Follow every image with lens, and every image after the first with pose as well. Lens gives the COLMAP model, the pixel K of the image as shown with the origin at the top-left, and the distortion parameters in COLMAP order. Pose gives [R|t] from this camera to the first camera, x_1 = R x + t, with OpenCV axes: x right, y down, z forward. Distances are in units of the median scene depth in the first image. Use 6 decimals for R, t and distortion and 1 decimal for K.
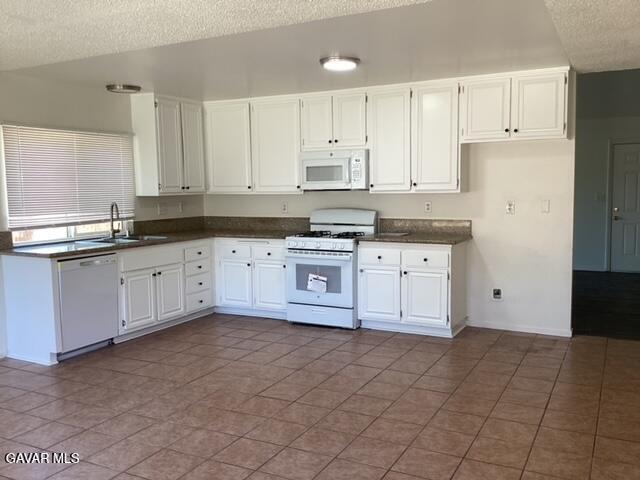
lens RADIAL K [[573.3, 0, 320.0], [0, 573.3, 240.0], [0, 0, 1]] dist [0.115164, -0.247875]
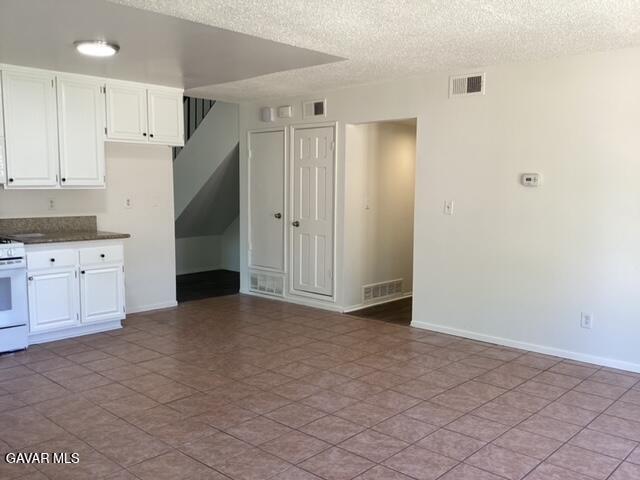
lens RADIAL K [[573.3, 0, 320.0], [0, 573.3, 240.0], [0, 0, 1]] dist [0.115164, -0.247875]
pose [[0.279071, -0.078976, 0.957017, -0.722139], [0.081274, 0.994979, 0.058409, -0.022429], [-0.956825, 0.061481, 0.284089, 0.377645]]
